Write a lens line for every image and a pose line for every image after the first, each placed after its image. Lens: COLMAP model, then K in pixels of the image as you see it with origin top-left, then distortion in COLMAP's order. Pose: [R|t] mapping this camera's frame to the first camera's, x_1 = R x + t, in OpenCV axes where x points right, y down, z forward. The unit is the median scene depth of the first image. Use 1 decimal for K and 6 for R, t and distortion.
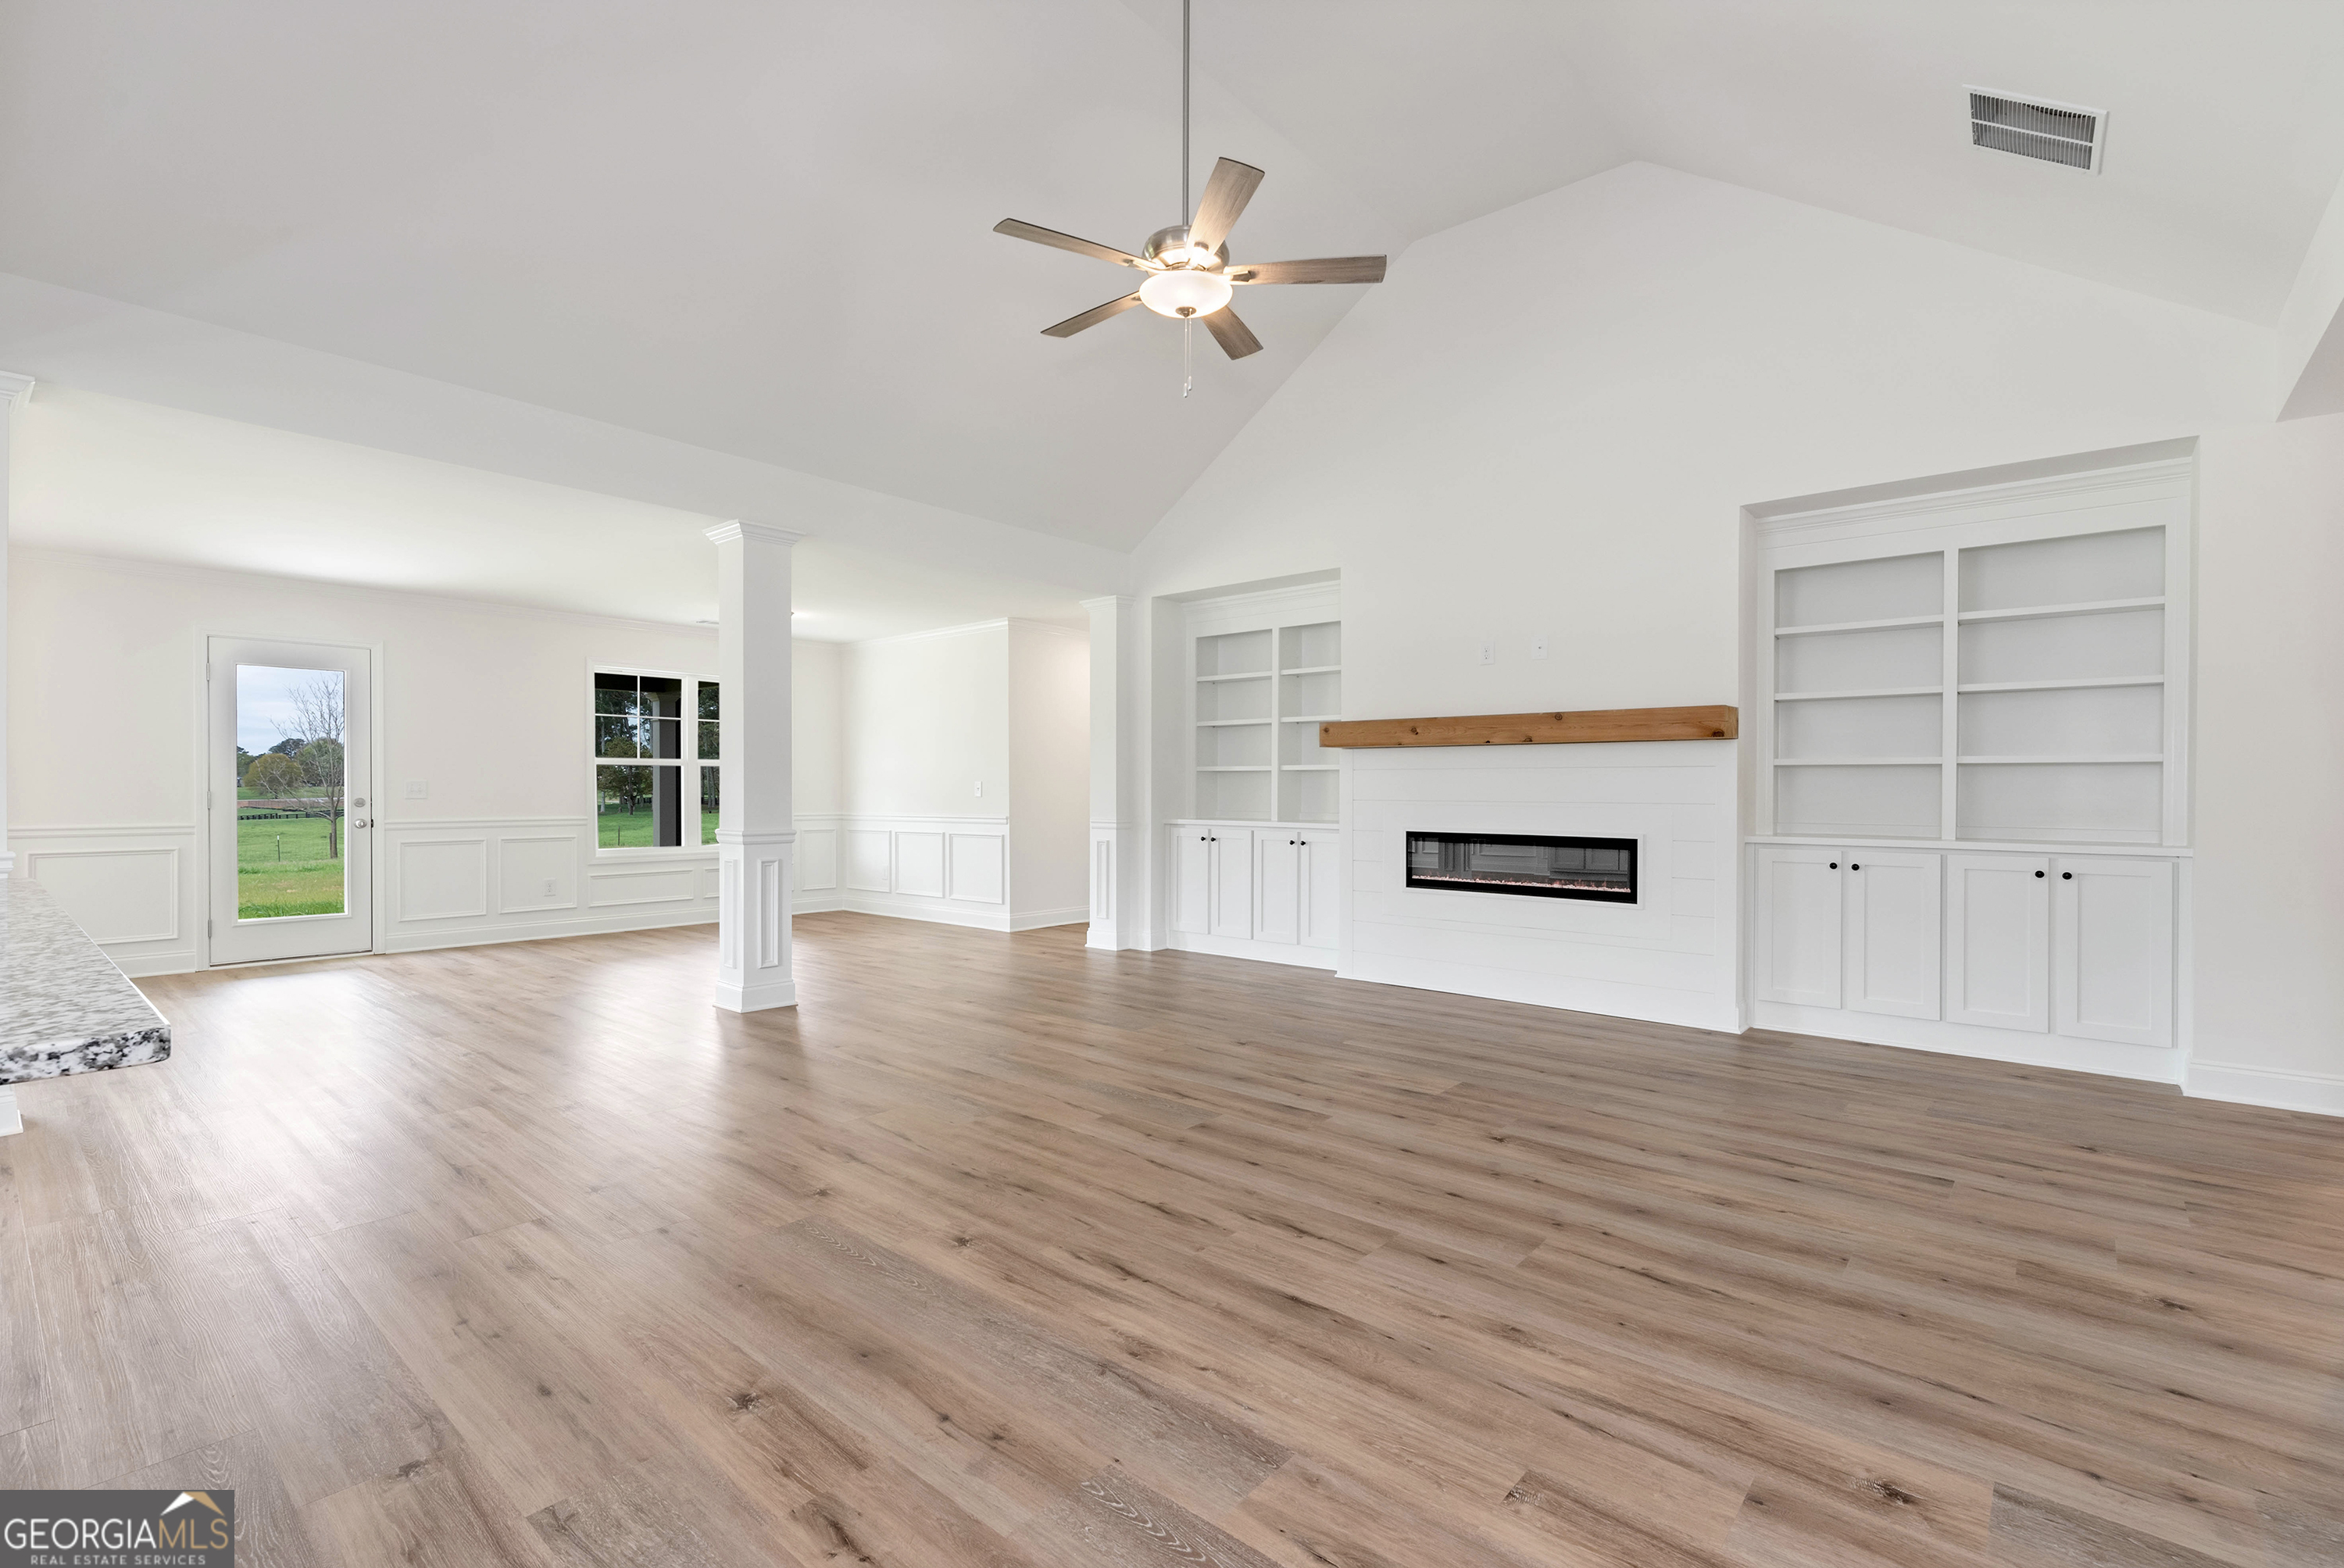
lens RADIAL K [[1030.3, 0, 1160.2], [0, 1030.3, 785.6], [0, 0, 1]] dist [0.000499, 0.000359]
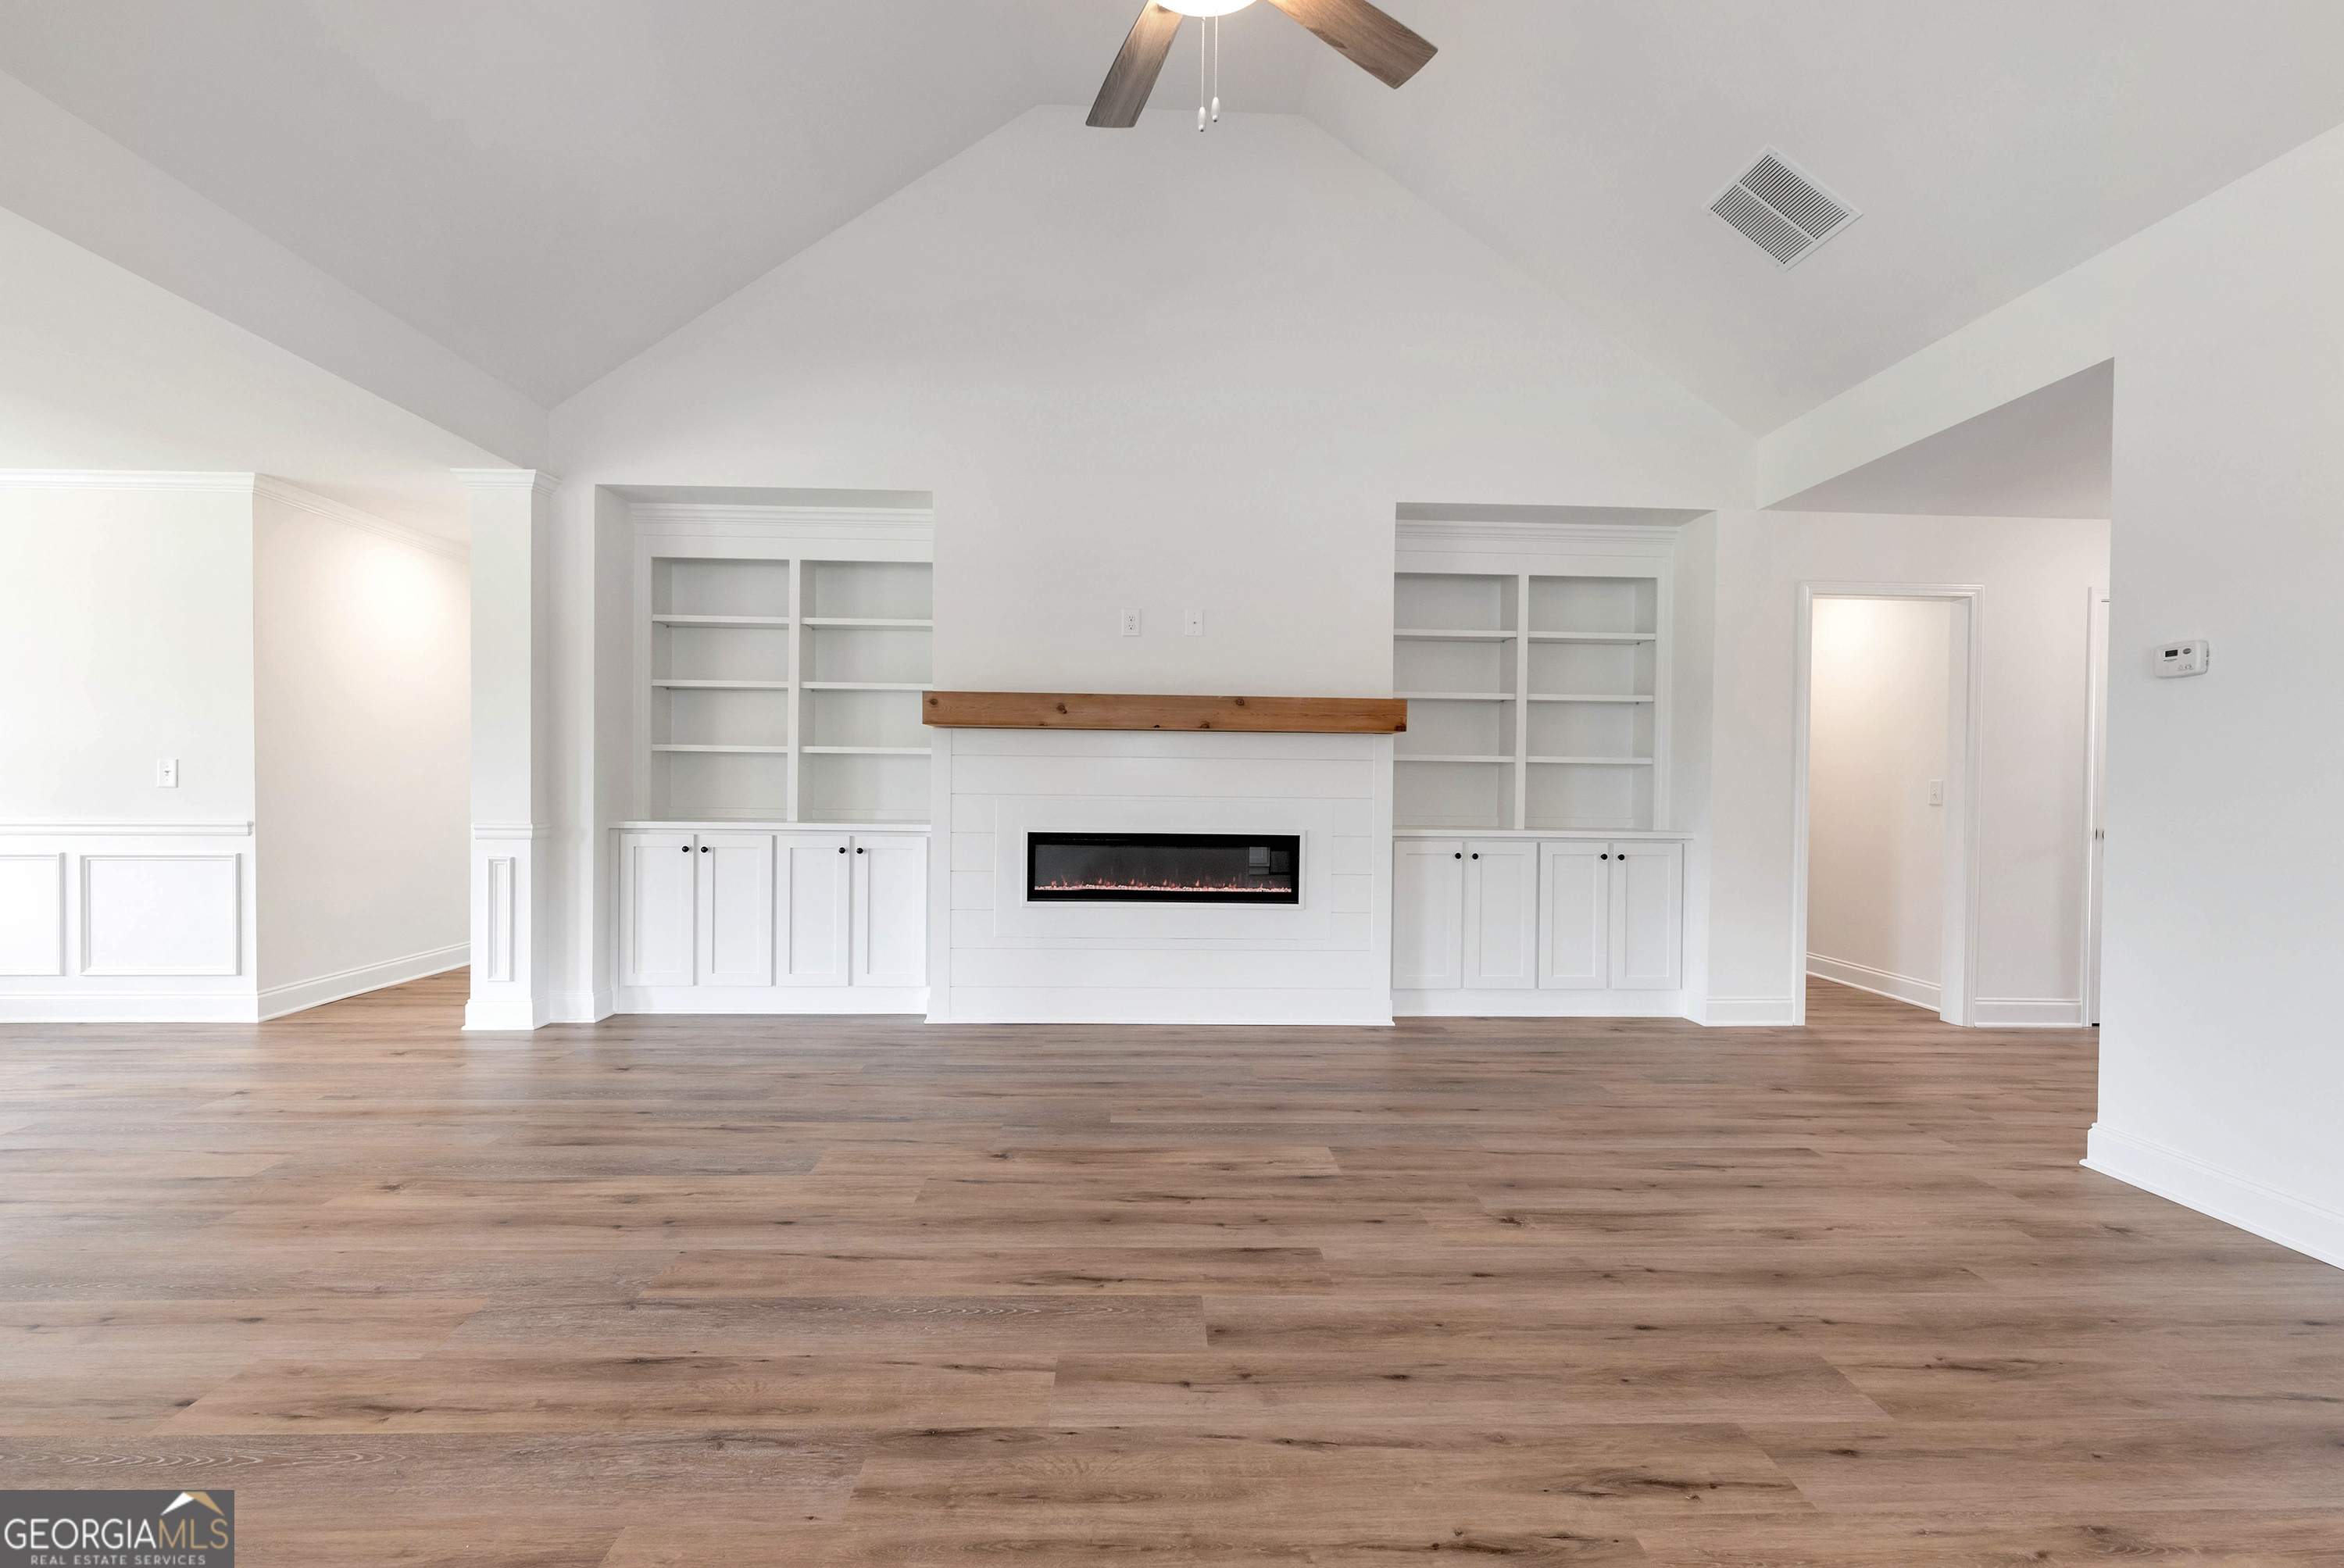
lens RADIAL K [[1030.3, 0, 1169.3], [0, 1030.3, 790.6], [0, 0, 1]] dist [0.000499, 0.000359]
pose [[0.734143, -0.000947, 0.678994, -0.293277], [-0.011245, 0.999845, 0.013553, -0.001021], [-0.678902, -0.017585, 0.734018, 0.420505]]
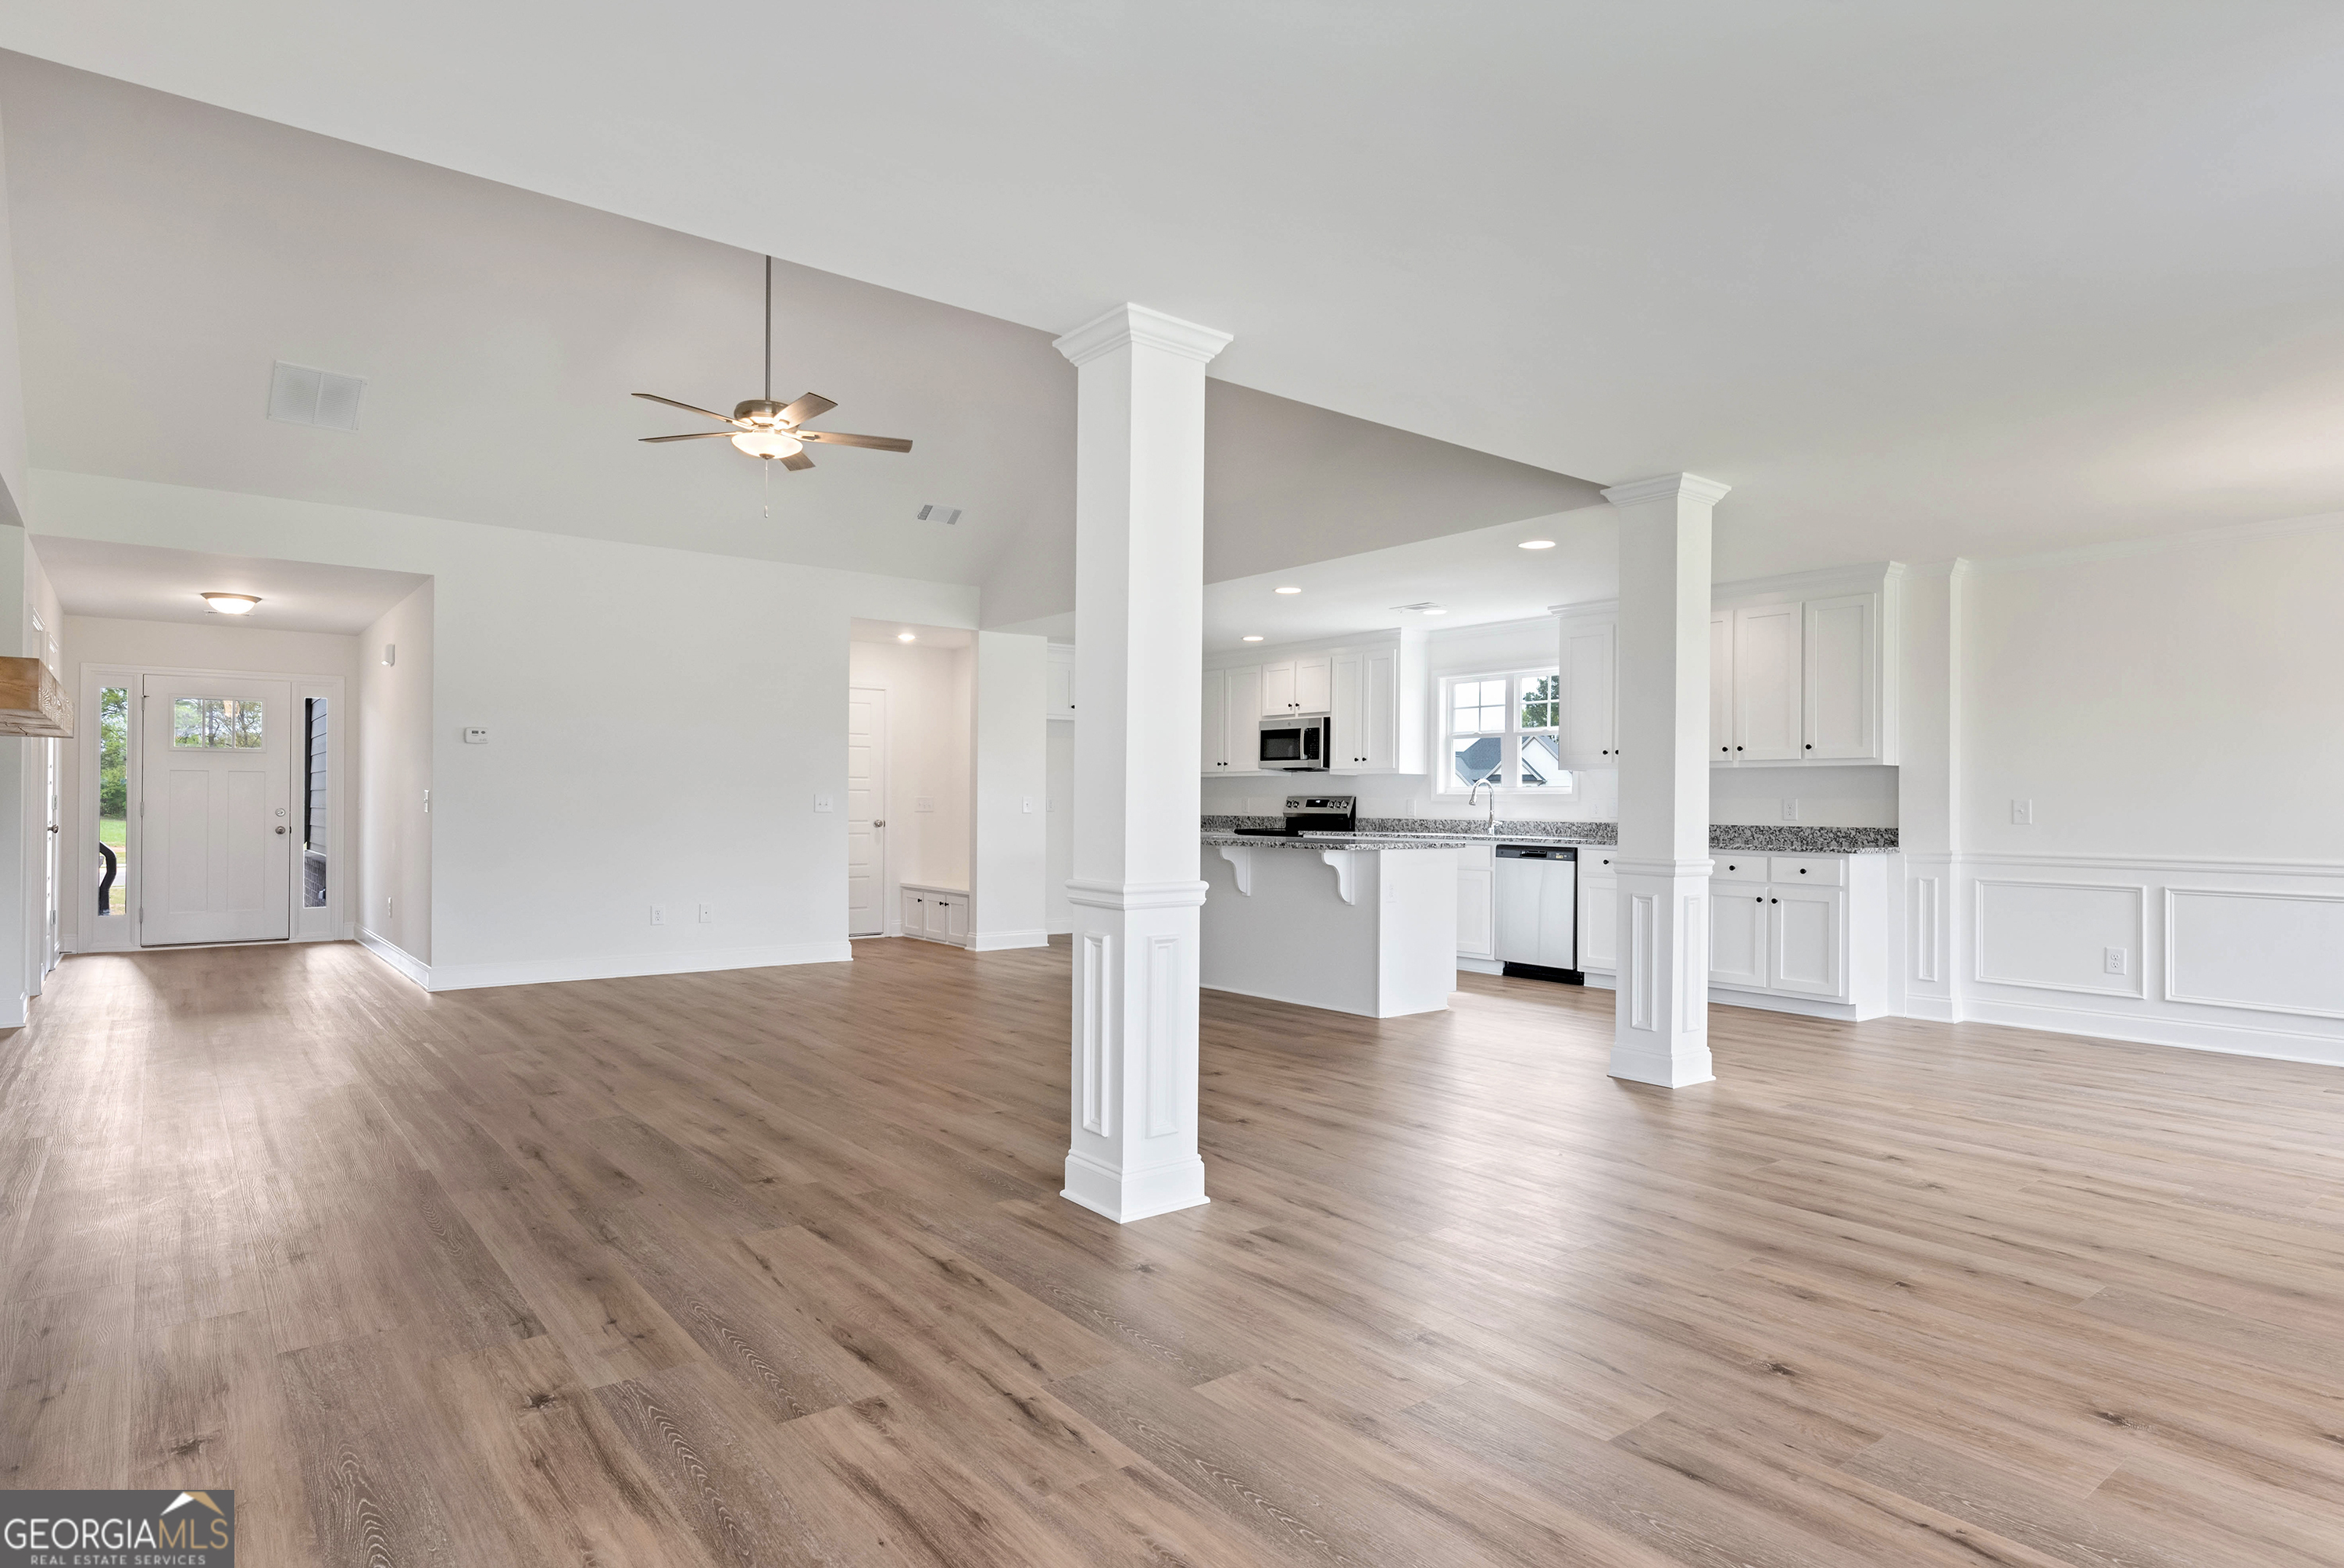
lens RADIAL K [[1289.0, 0, 1173.3], [0, 1289.0, 788.3], [0, 0, 1]] dist [0.000050, 0.000003]
pose [[-0.980434, -0.004591, 0.196795, -0.636480], [-0.007043, 0.999906, -0.011764, 0.002988], [-0.196722, -0.012920, -0.980374, 1.948890]]
